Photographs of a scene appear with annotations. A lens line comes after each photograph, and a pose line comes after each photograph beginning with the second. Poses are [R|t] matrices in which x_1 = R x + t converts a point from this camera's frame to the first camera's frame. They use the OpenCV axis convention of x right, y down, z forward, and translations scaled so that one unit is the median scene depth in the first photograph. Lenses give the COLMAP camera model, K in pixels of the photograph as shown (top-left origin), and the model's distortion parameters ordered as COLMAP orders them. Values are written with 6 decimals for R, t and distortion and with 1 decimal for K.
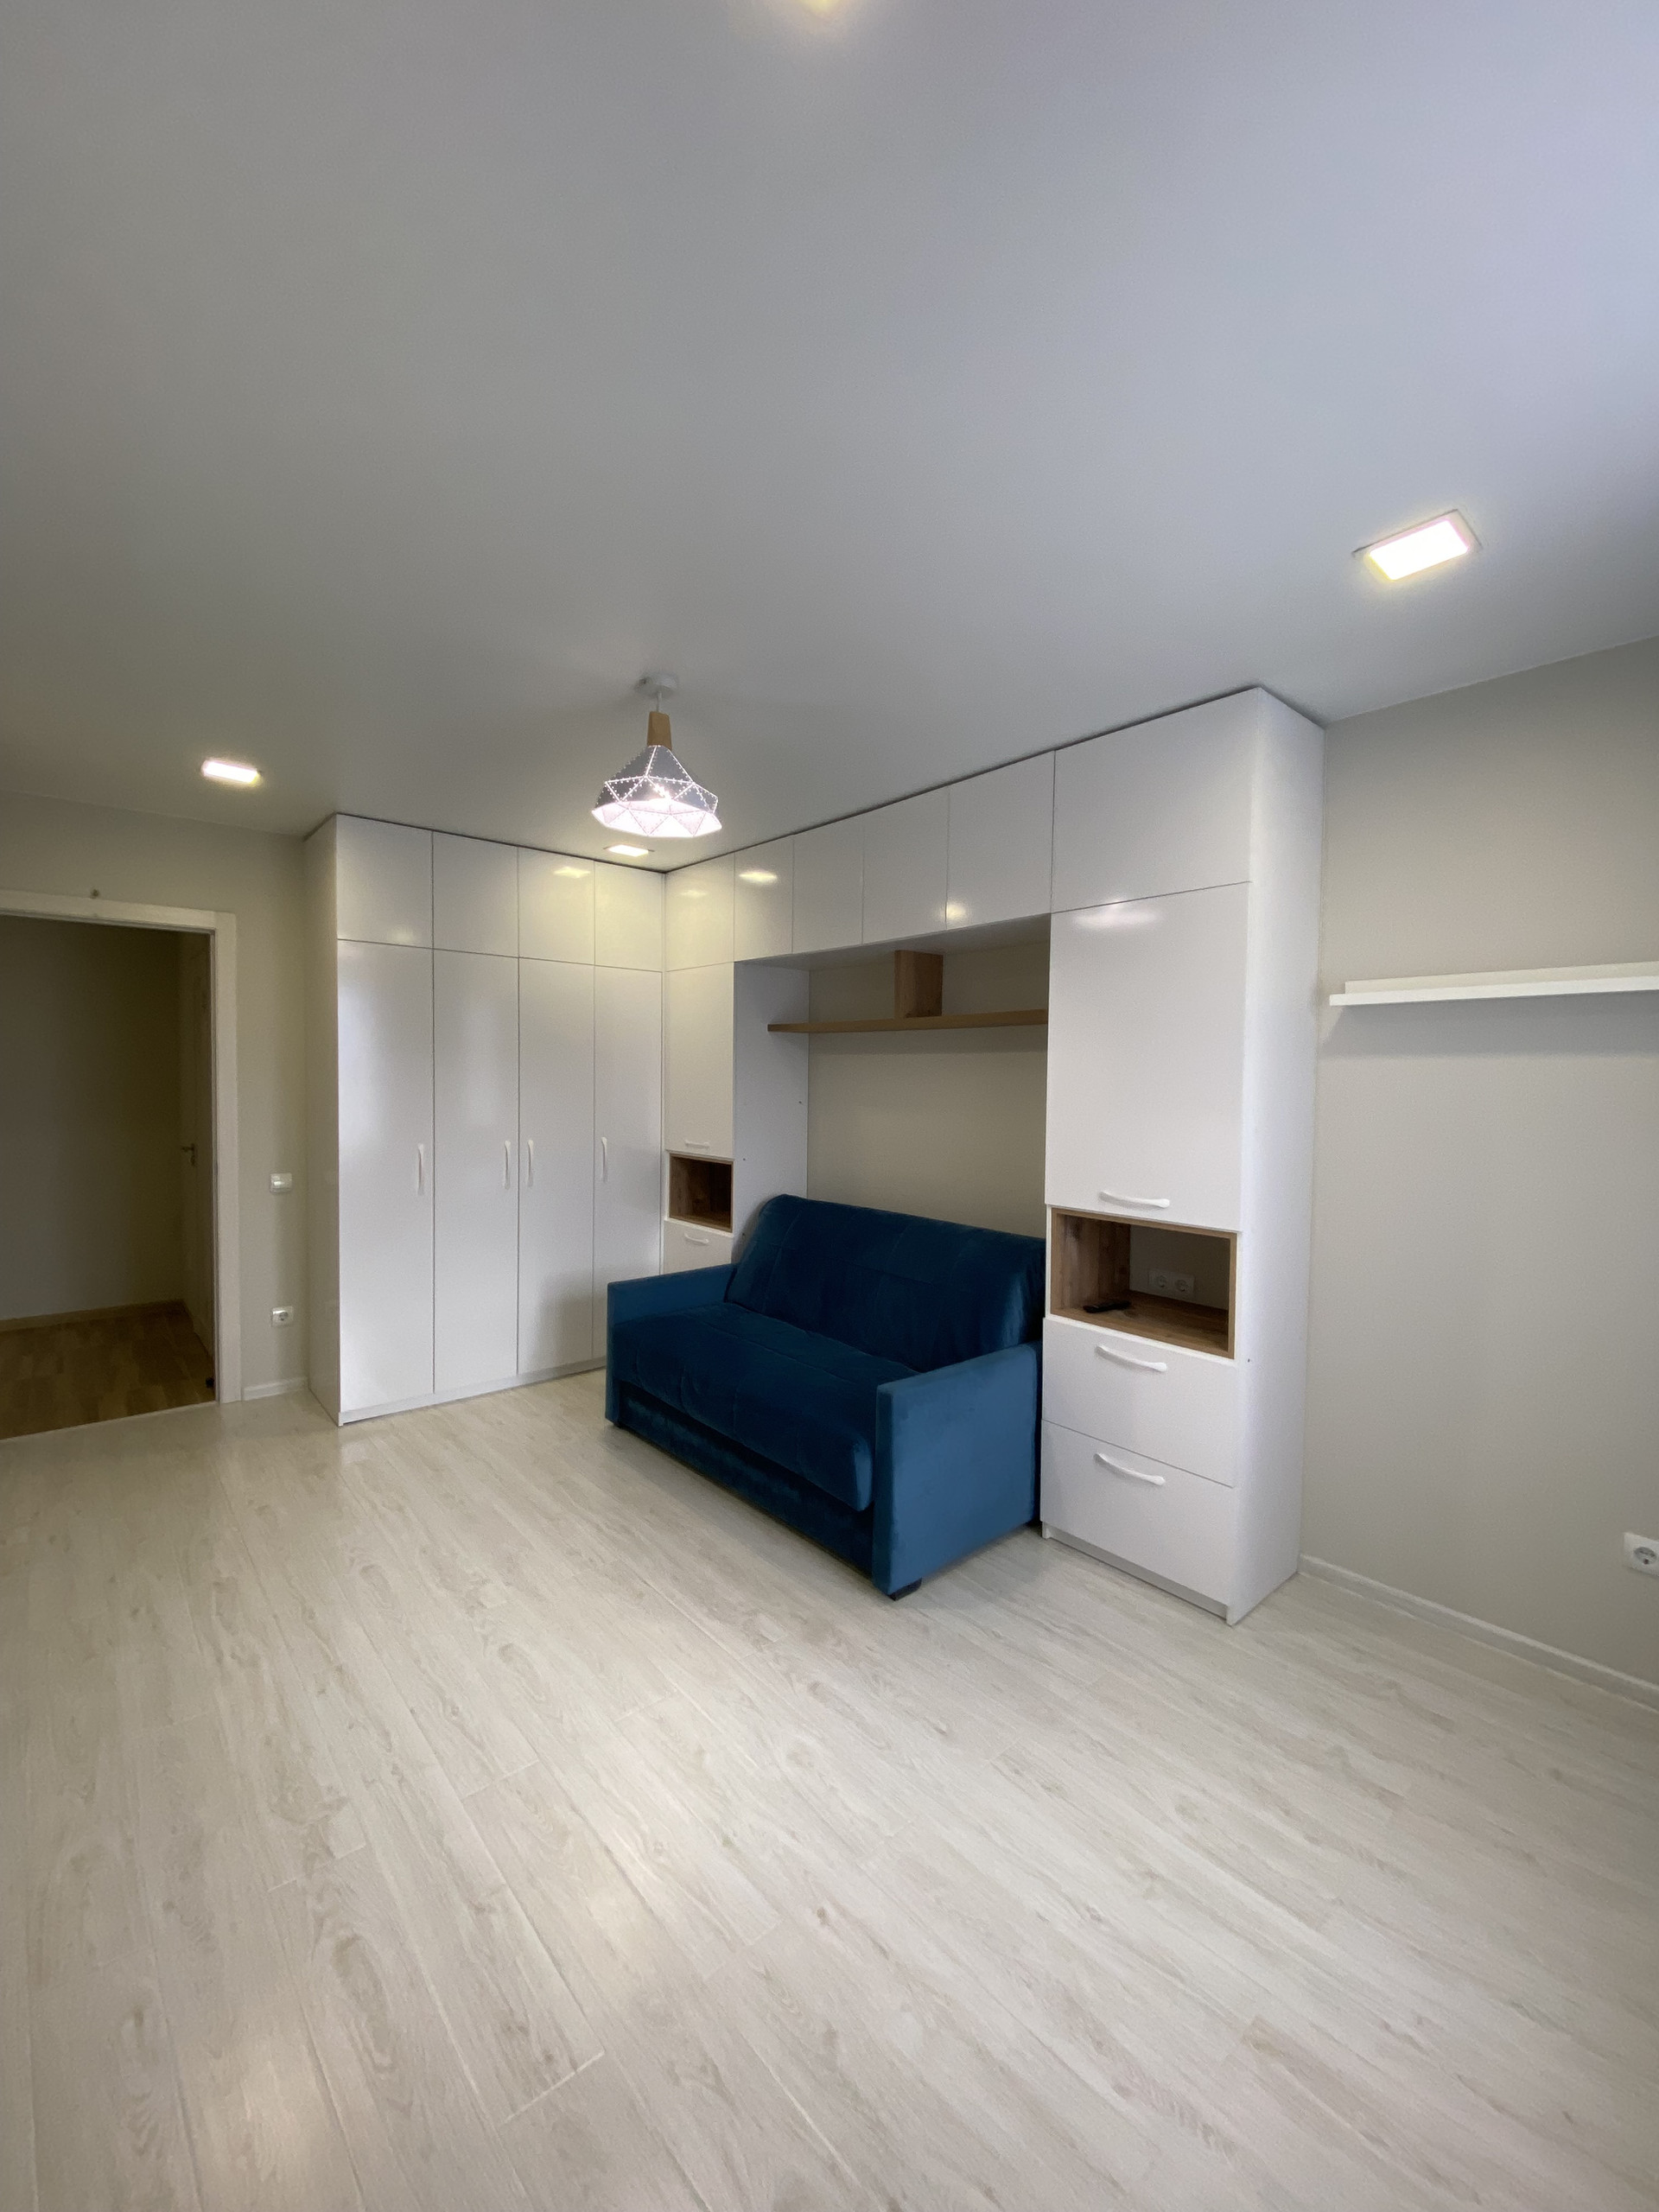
lens RADIAL K [[905.1, 0, 827.3], [0, 905.1, 1104.8], [0, 0, 1]] dist [0.023723, -0.020308]
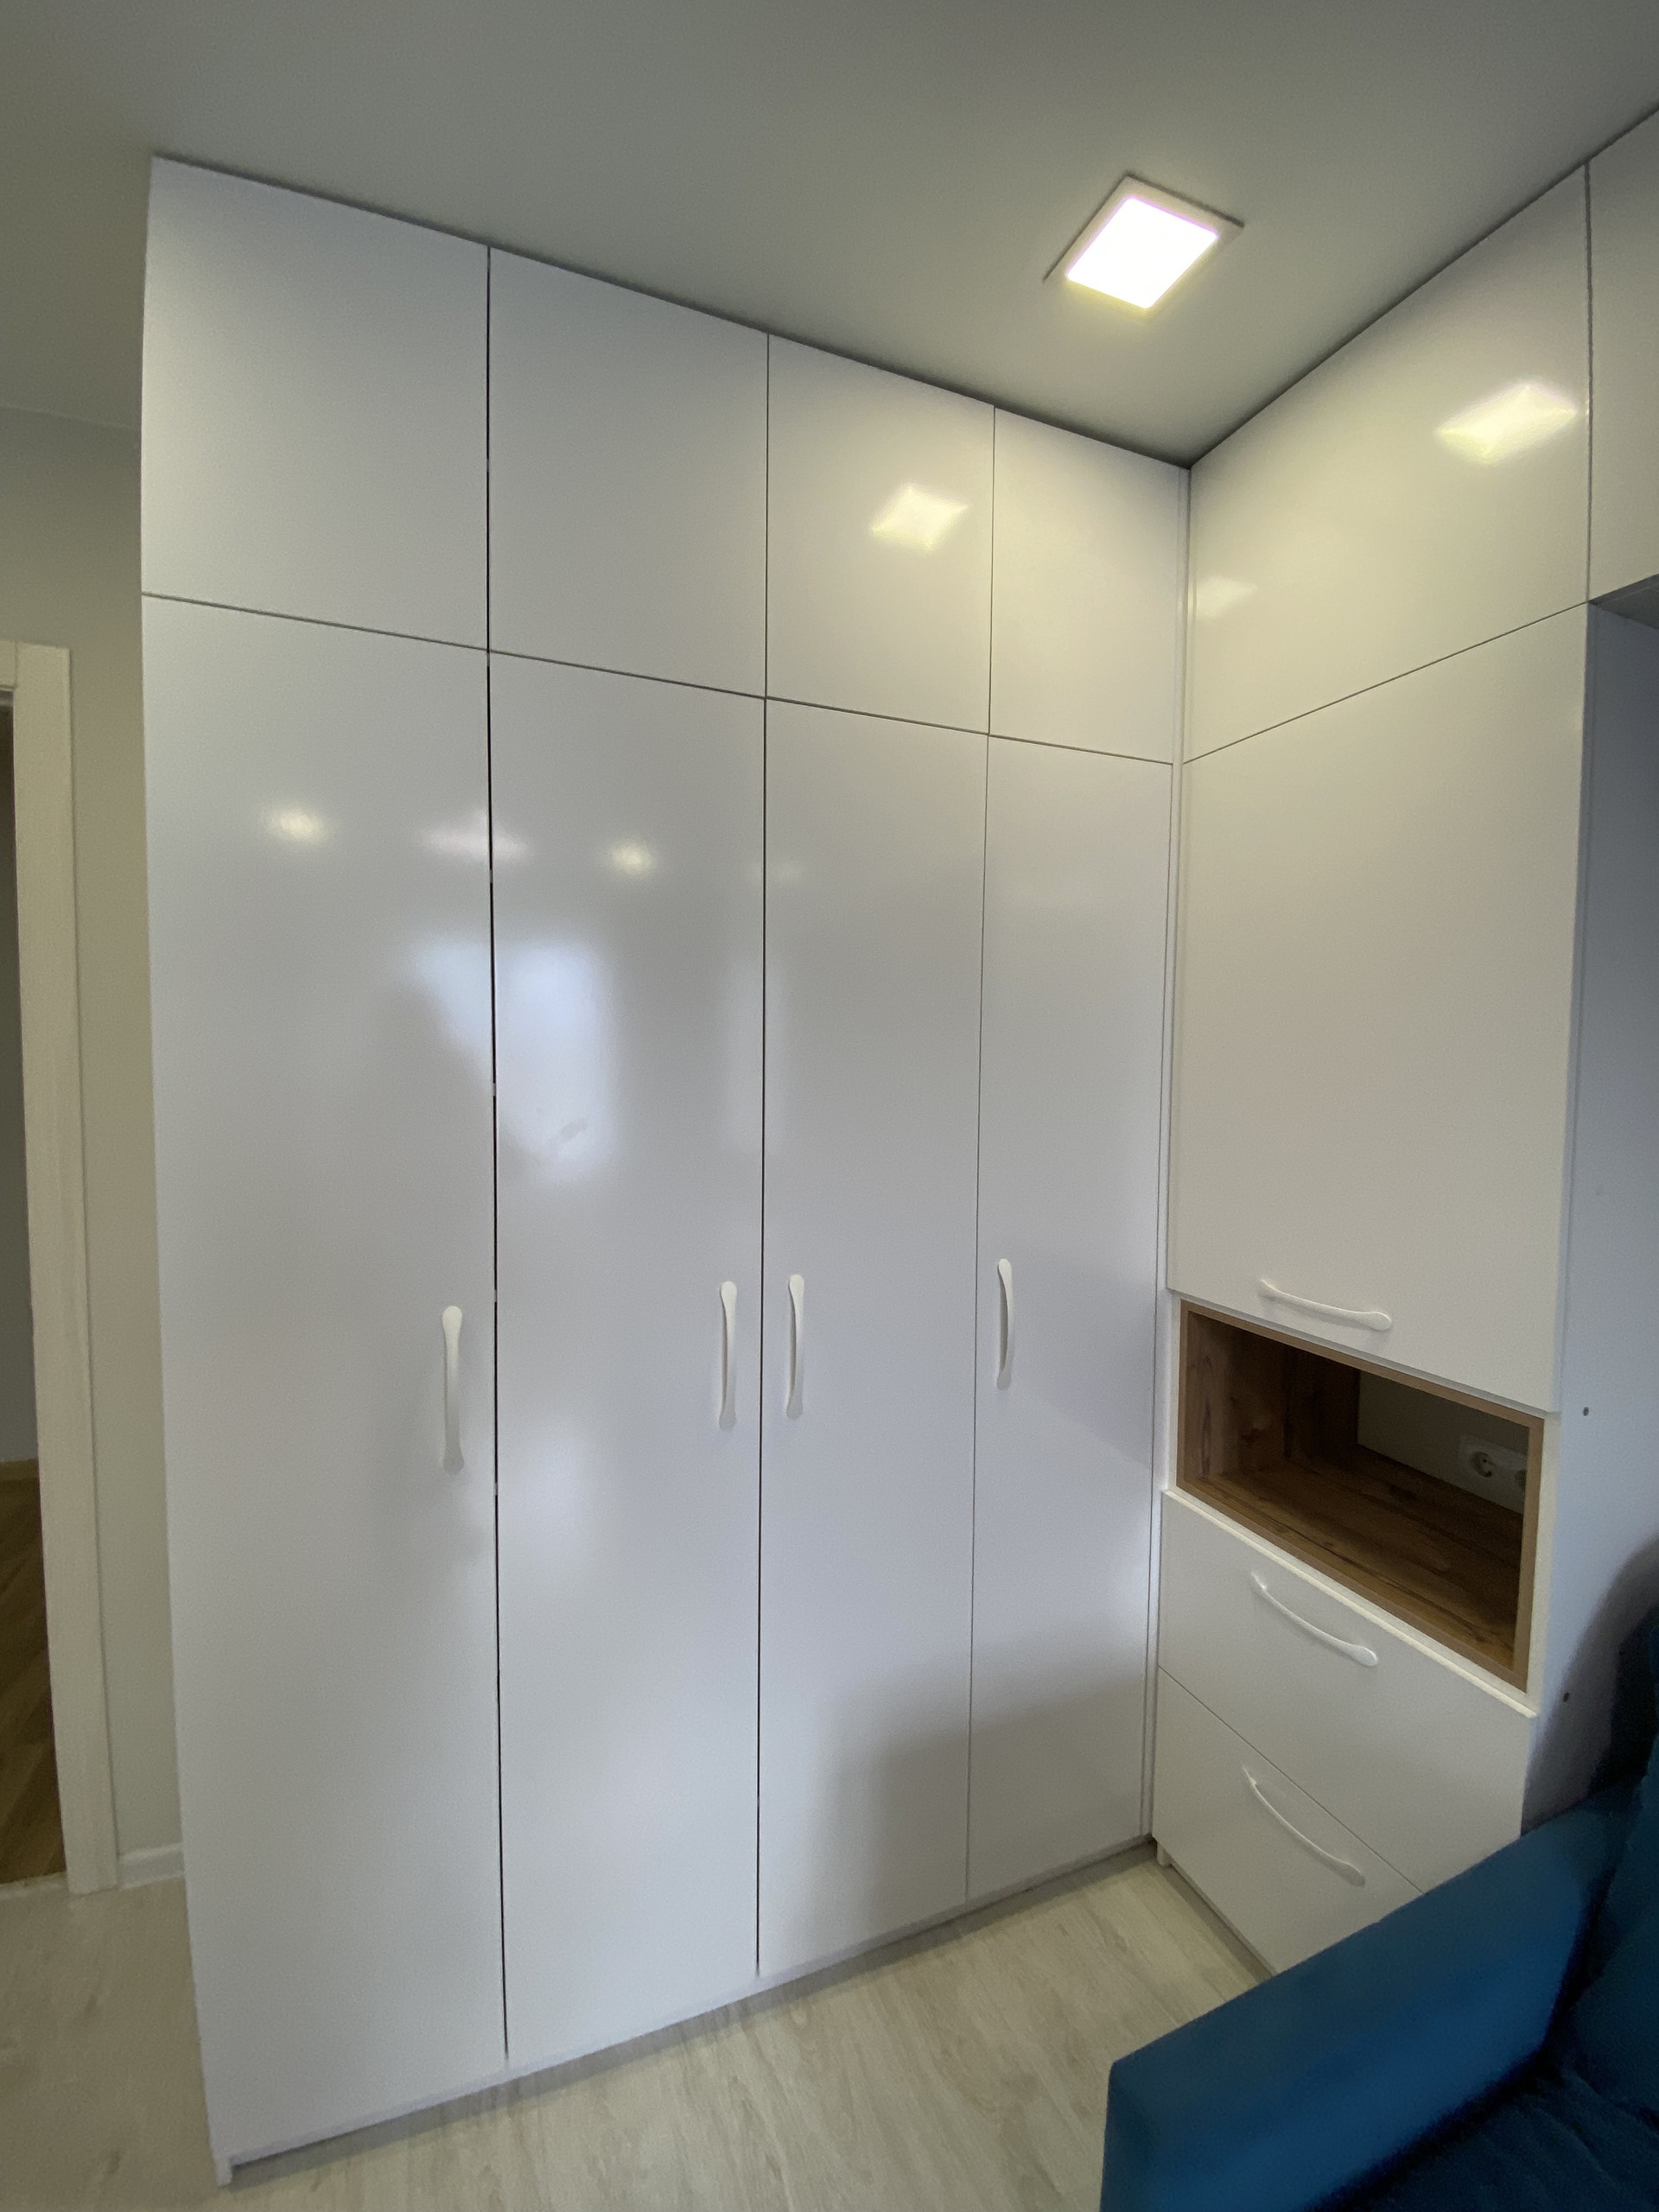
lens RADIAL K [[905.1, 0, 827.3], [0, 905.1, 1104.8], [0, 0, 1]] dist [0.023723, -0.020308]
pose [[0.953570, 0.014237, -0.300835, -0.316441], [-0.008940, 0.999780, 0.018975, -0.042459], [0.301039, -0.015405, 0.953487, 1.000753]]
